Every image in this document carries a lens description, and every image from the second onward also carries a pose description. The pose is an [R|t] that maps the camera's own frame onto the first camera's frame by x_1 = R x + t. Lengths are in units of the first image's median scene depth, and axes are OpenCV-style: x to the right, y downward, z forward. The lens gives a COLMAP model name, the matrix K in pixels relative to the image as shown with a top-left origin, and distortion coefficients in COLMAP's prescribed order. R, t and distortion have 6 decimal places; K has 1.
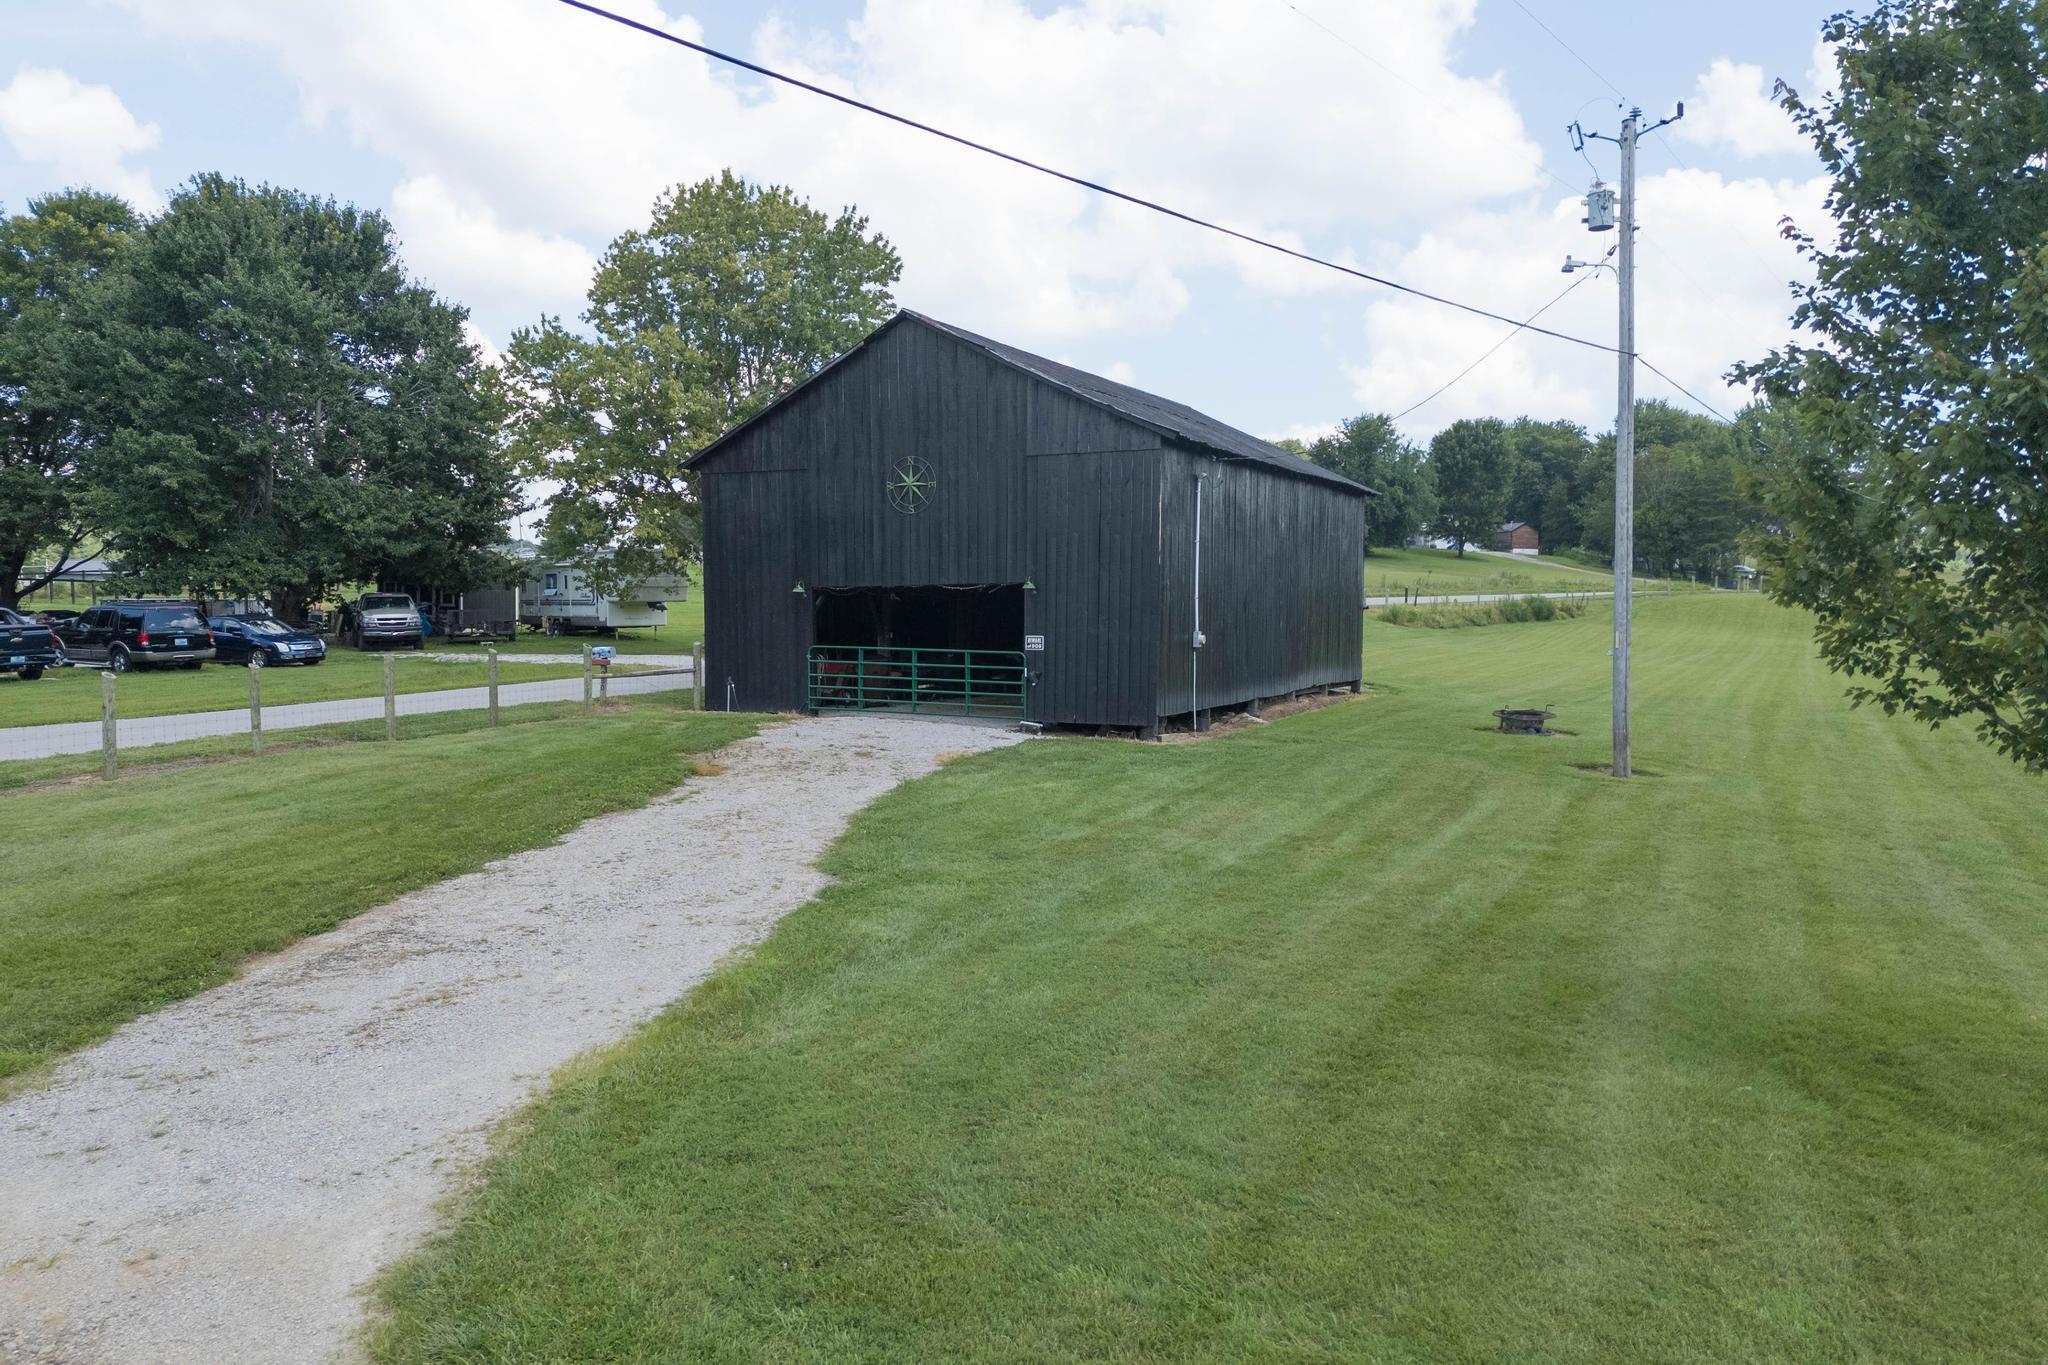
lens RADIAL K [[1501.3, 0, 1019.7], [0, 1501.3, 676.5], [0, 0, 1]] dist [0.063867, -0.054181]
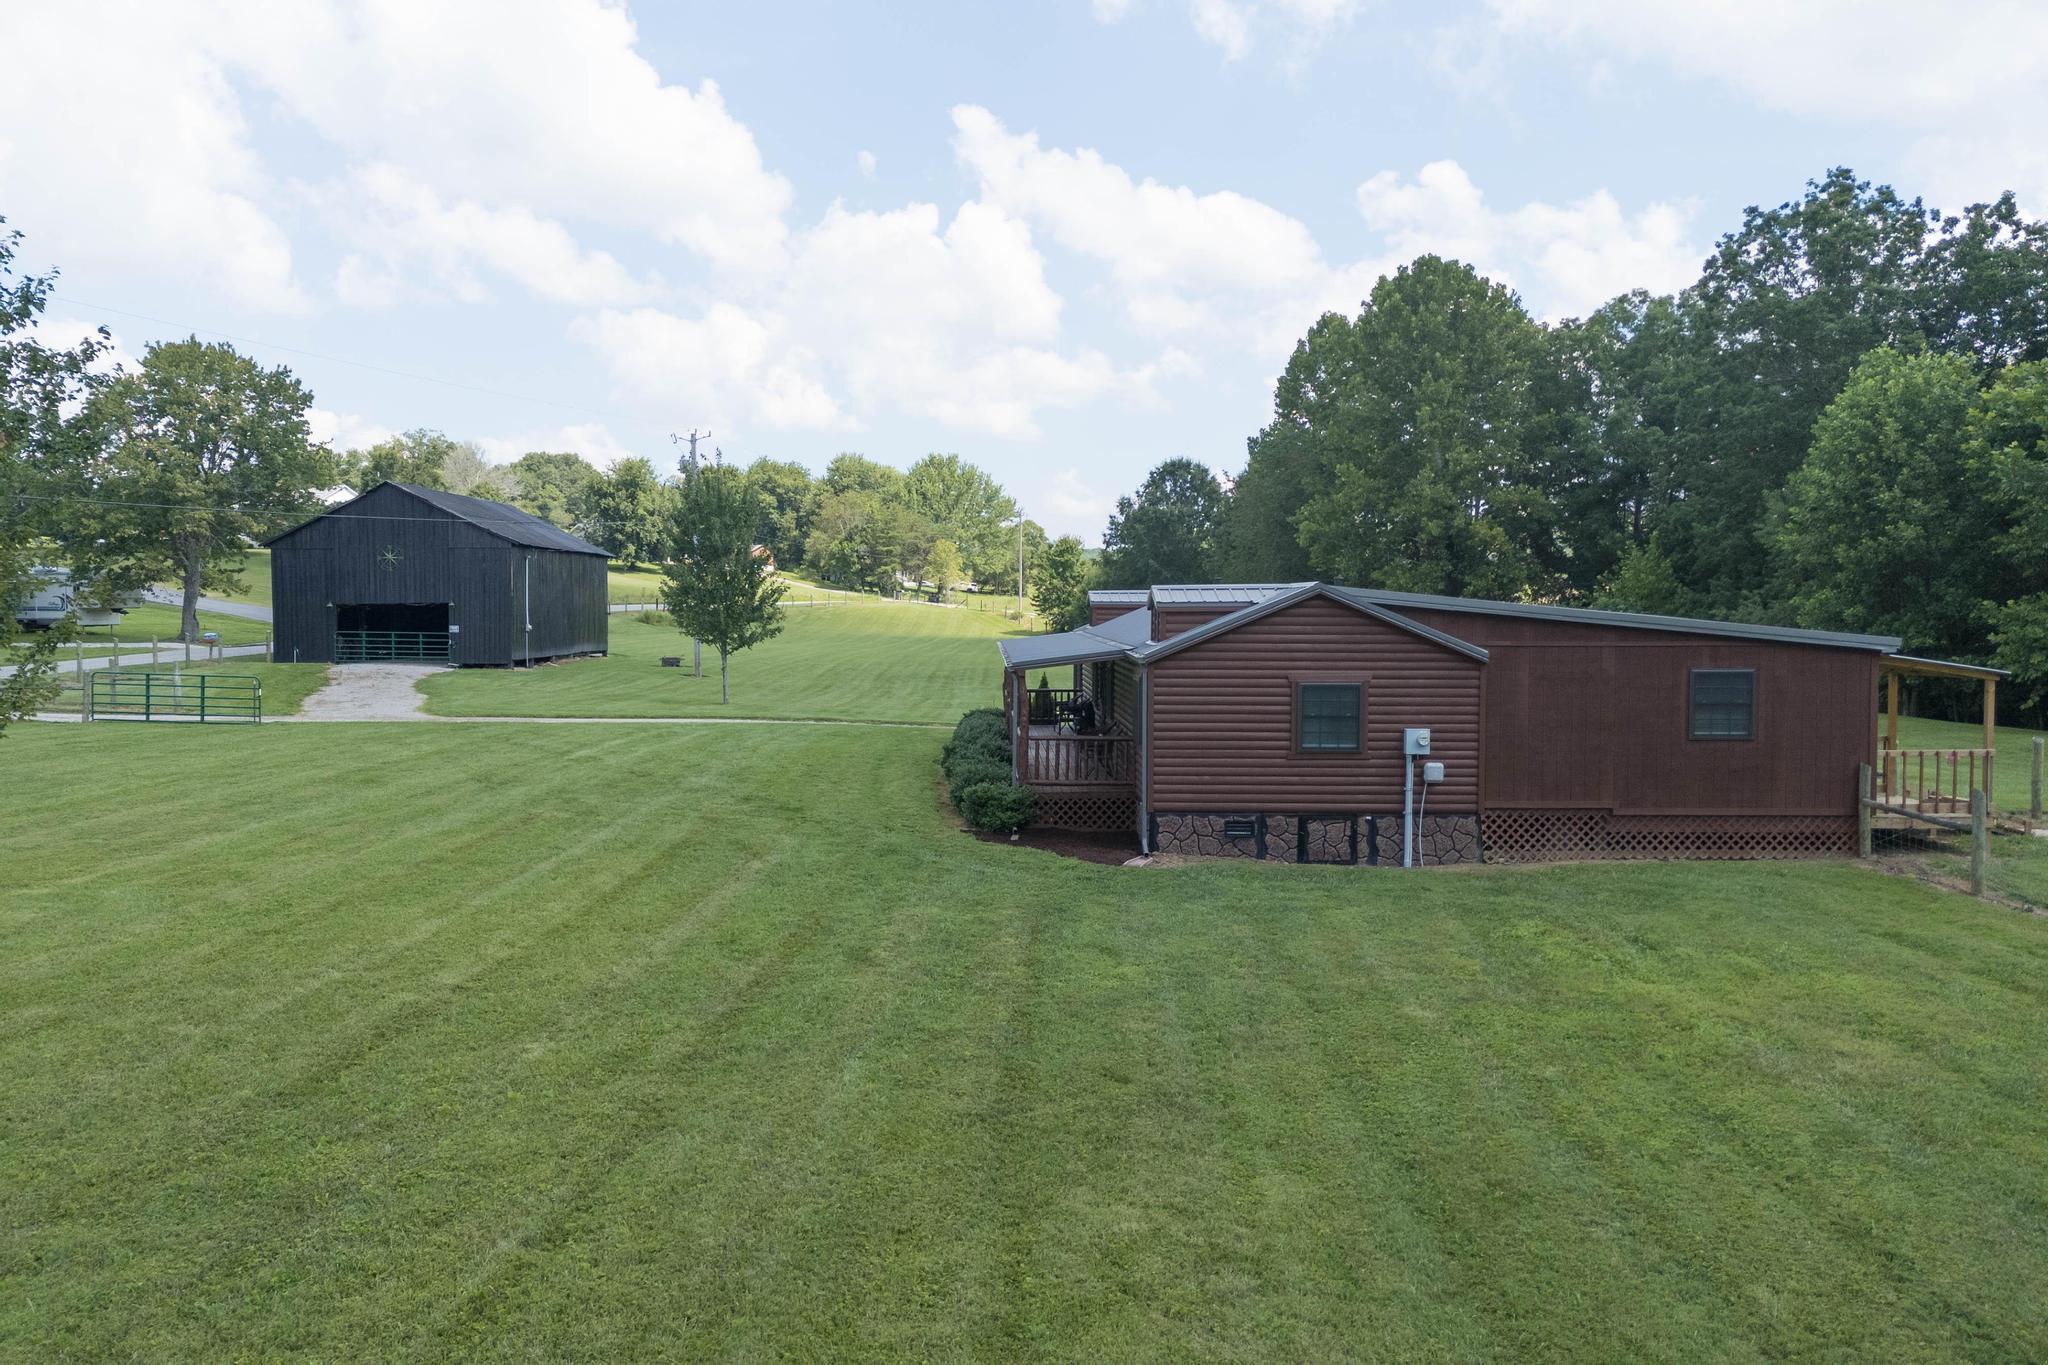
lens RADIAL K [[1501.3, 0, 1022.9], [0, 1501.3, 669.9], [0, 0, 1]] dist [0.063867, -0.054181]
pose [[0.892803, -0.015937, 0.450166, -0.145402], [0.019077, 0.999815, -0.002439, 0.035365], [-0.450044, 0.010765, 0.892942, -0.828645]]
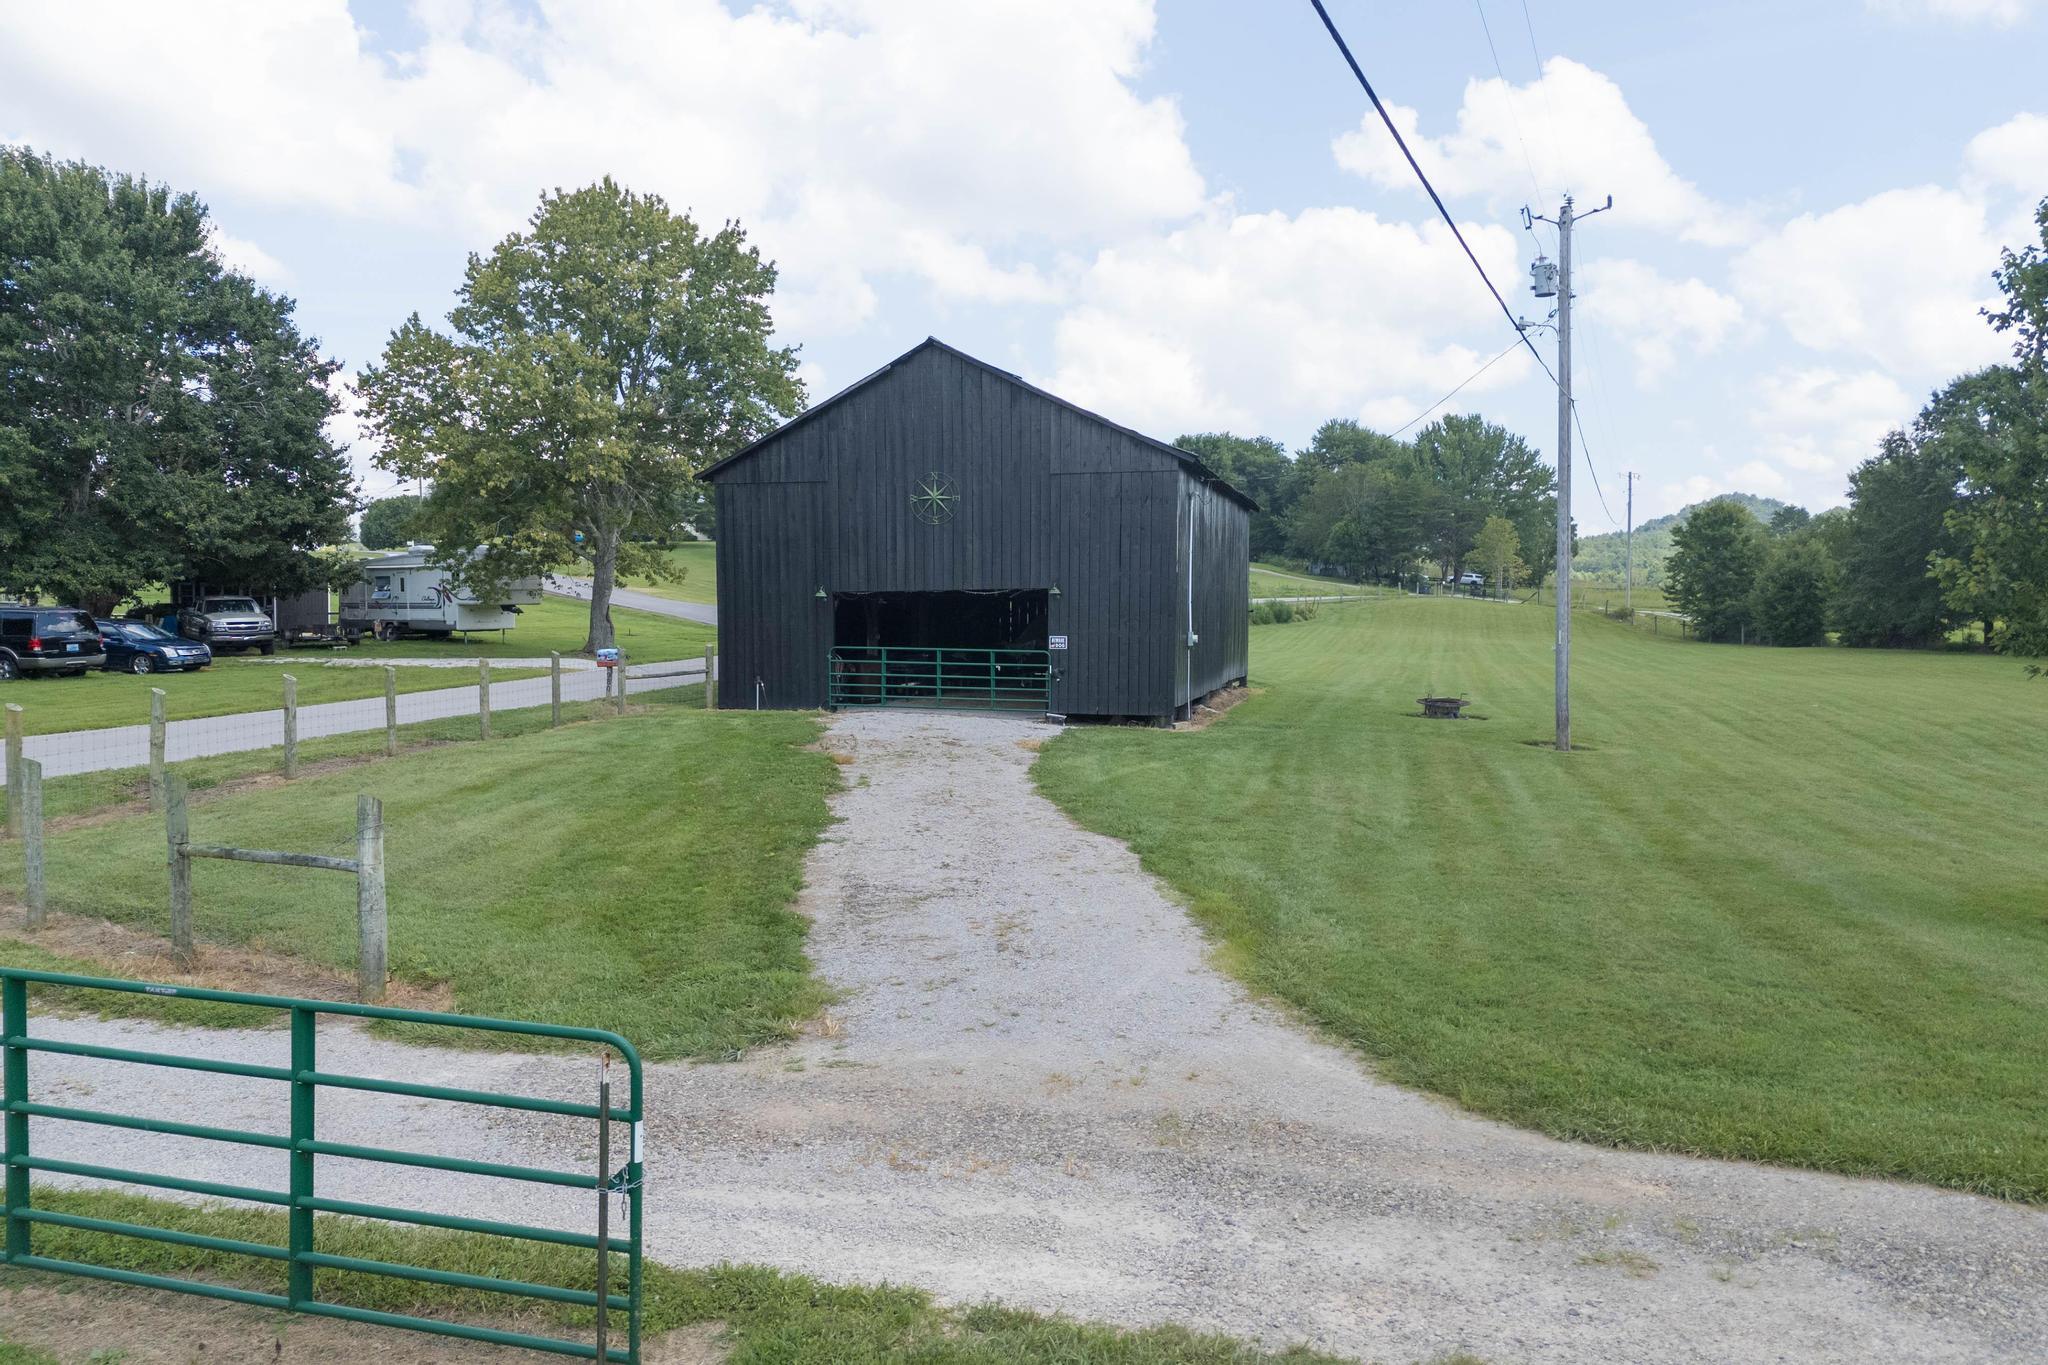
lens RADIAL K [[1501.3, 0, 1018.0], [0, 1501.3, 674.2], [0, 0, 1]] dist [0.063867, -0.054181]
pose [[0.978596, -0.009223, 0.205582, -0.139225], [0.009994, 0.999946, -0.002714, 0.002040], [-0.205546, 0.004711, 0.978636, -0.044025]]
